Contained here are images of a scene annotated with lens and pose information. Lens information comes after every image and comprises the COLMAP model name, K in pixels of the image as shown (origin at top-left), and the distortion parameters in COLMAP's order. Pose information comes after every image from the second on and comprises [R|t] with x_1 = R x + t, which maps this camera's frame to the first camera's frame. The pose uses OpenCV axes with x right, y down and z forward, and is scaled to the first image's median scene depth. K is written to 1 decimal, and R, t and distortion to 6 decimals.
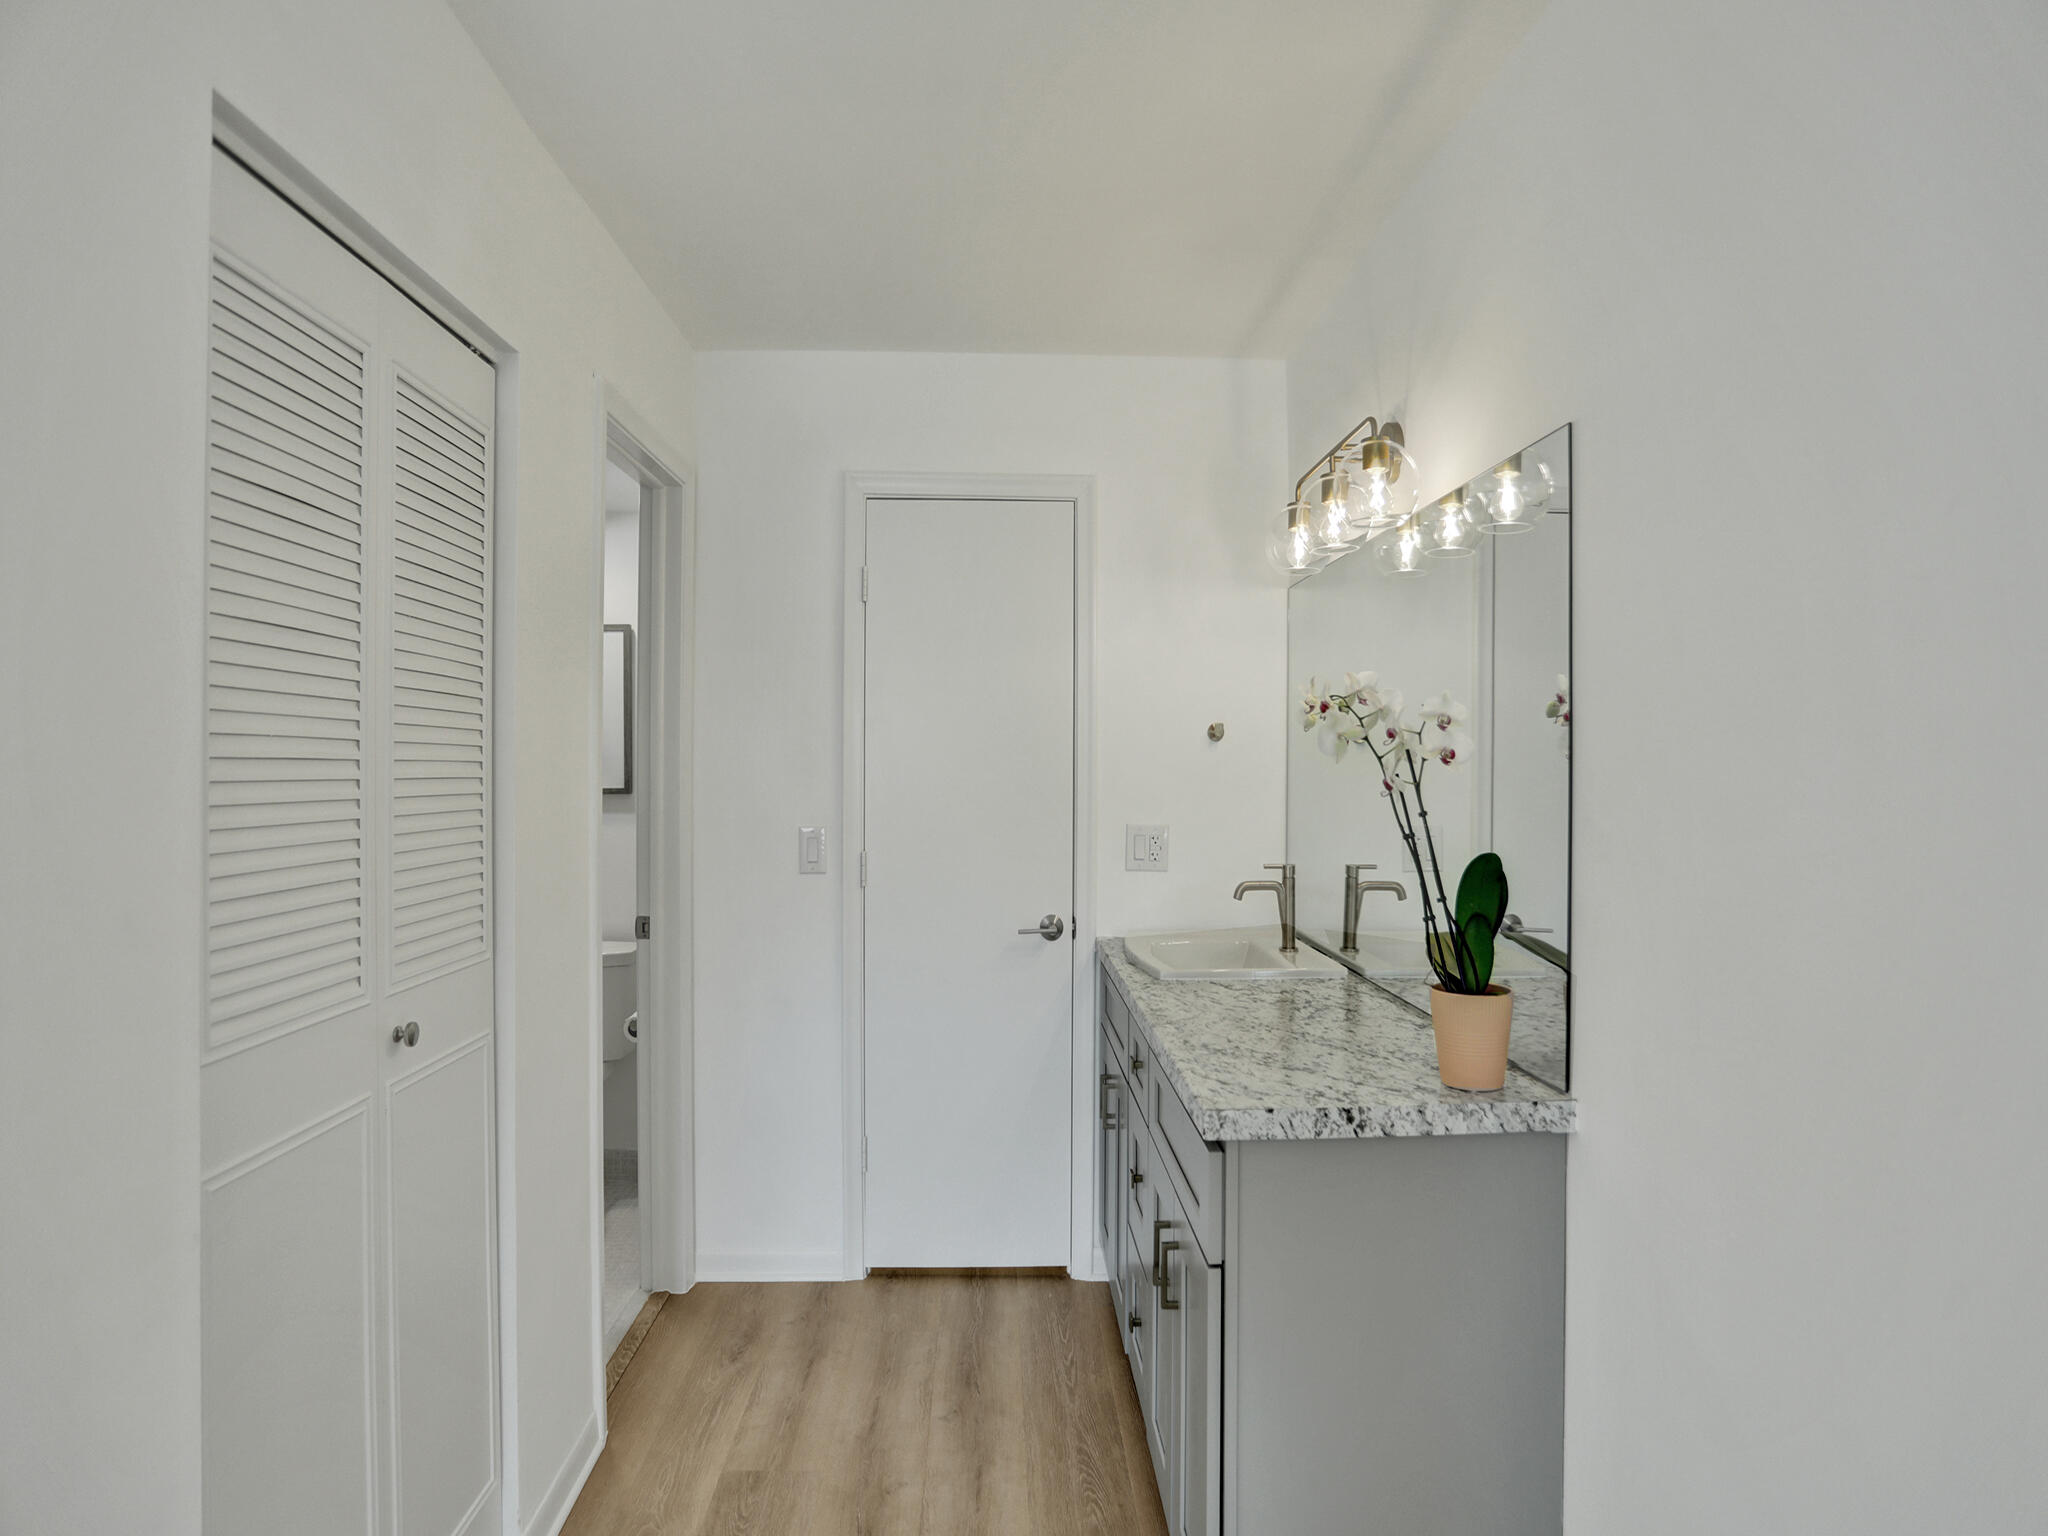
lens RADIAL K [[1020.3, 0, 1024.9], [0, 1020.3, 759.6], [0, 0, 1]] dist [-0.034796, 0.009306]
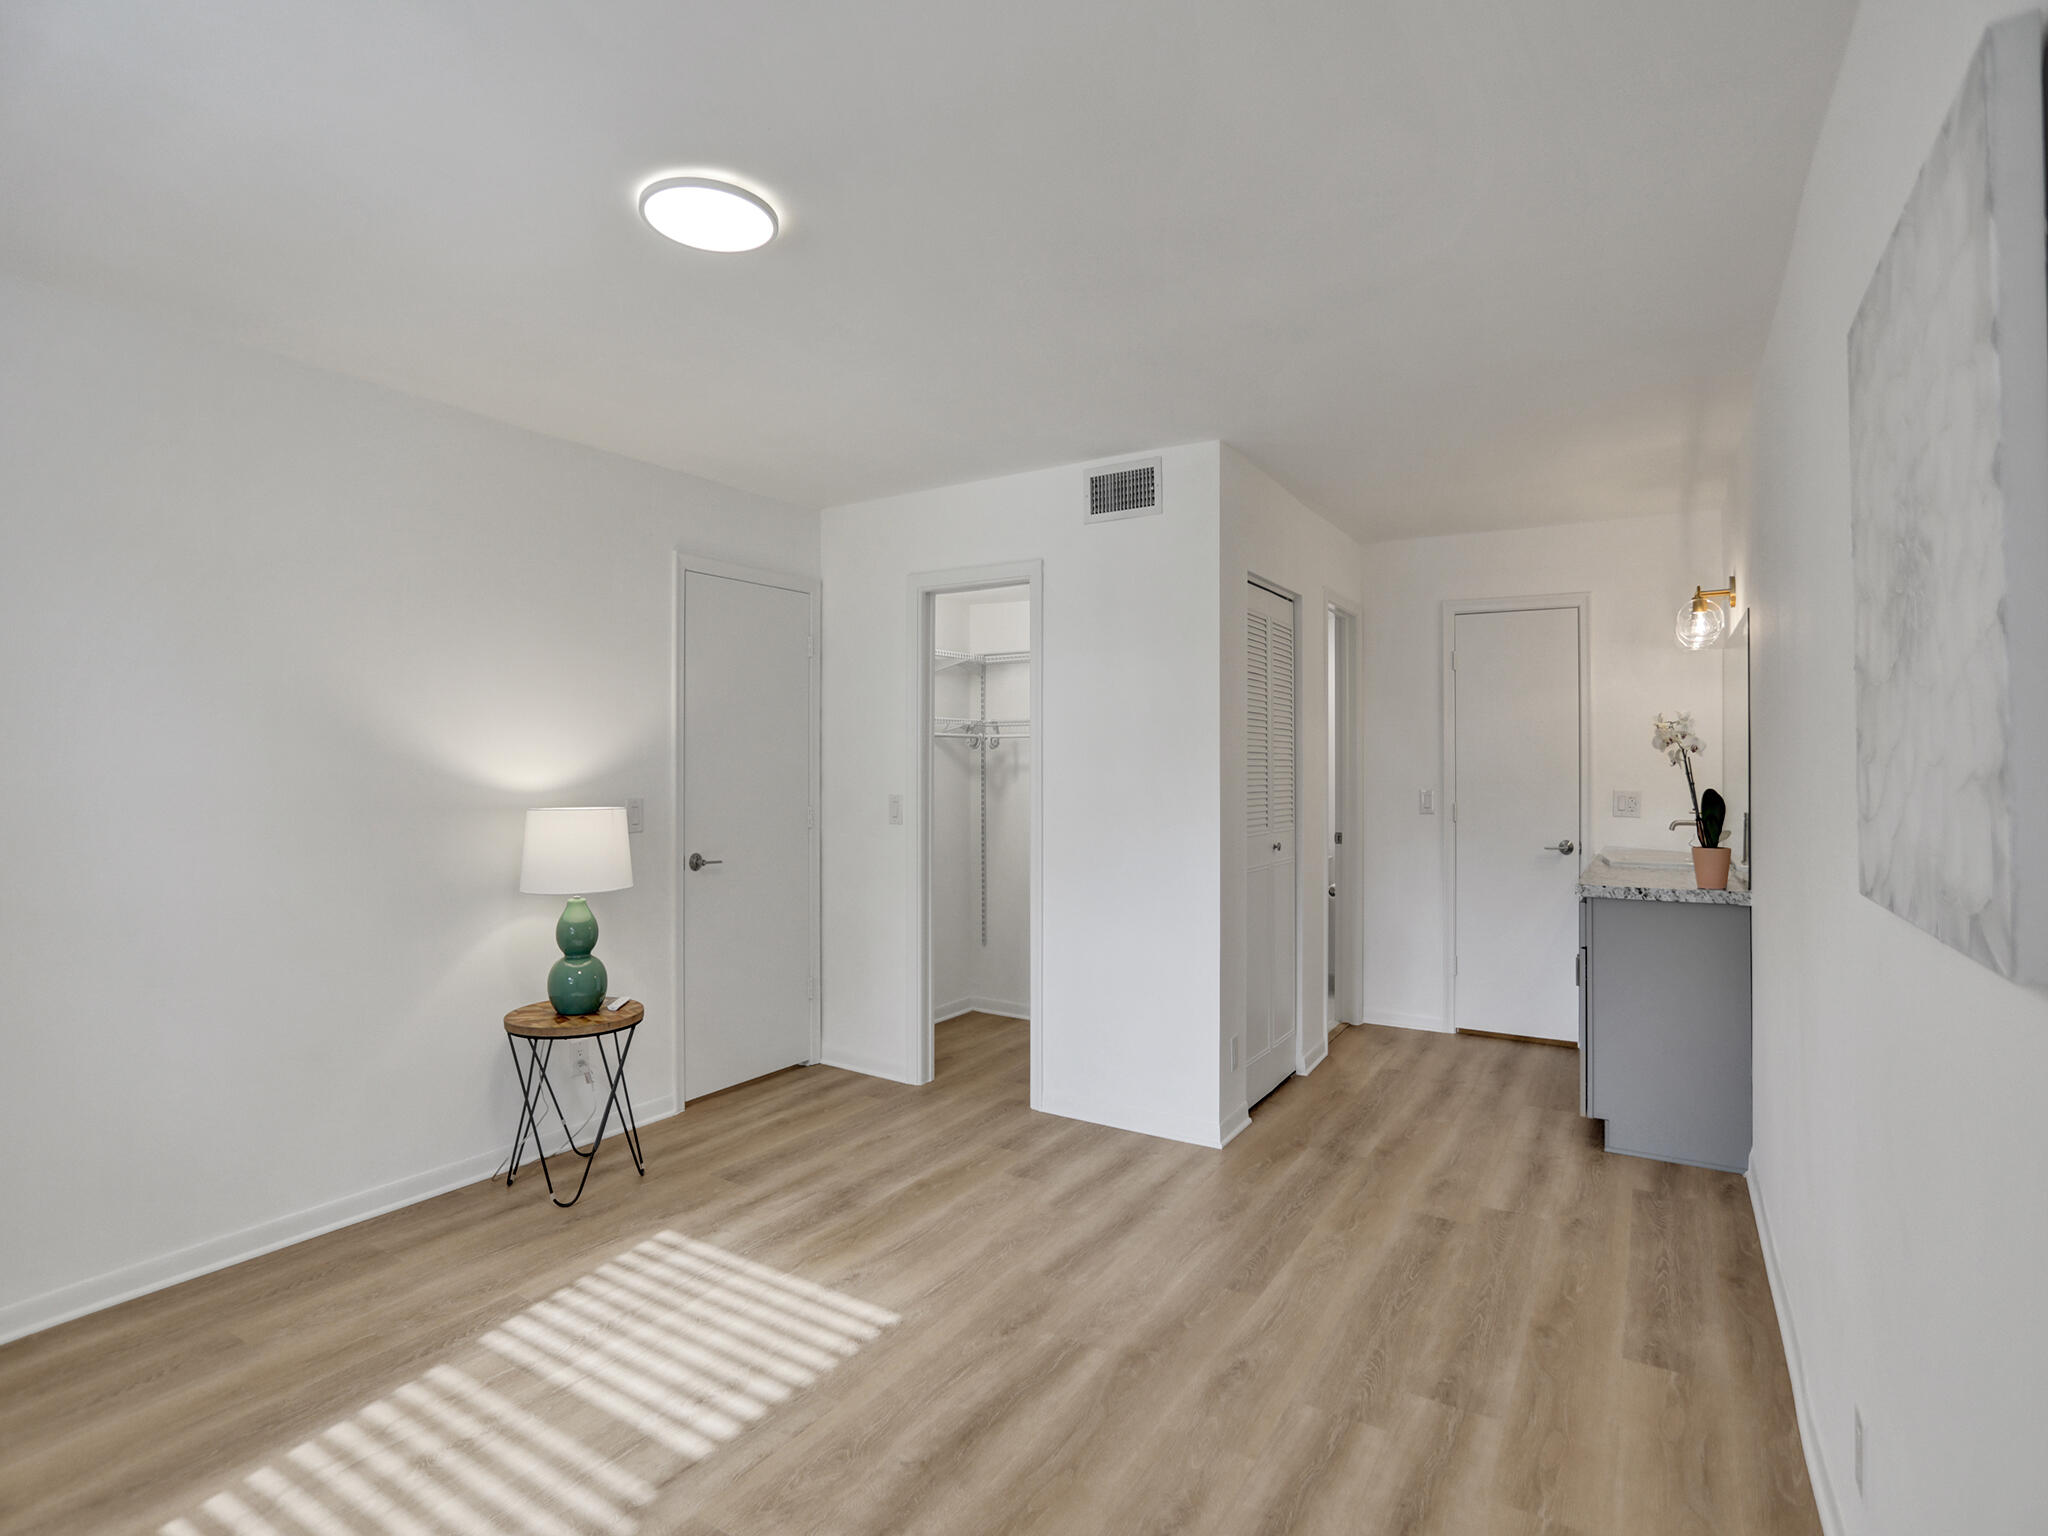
lens RADIAL K [[1020.3, 0, 1023.0], [0, 1020.3, 751.9], [0, 0, 1]] dist [-0.034796, 0.009306]
pose [[0.827272, -0.005799, -0.561771, 0.269132], [0.001002, 0.999960, -0.008845, 0.014400], [0.561800, 0.006754, 0.827246, -1.143829]]
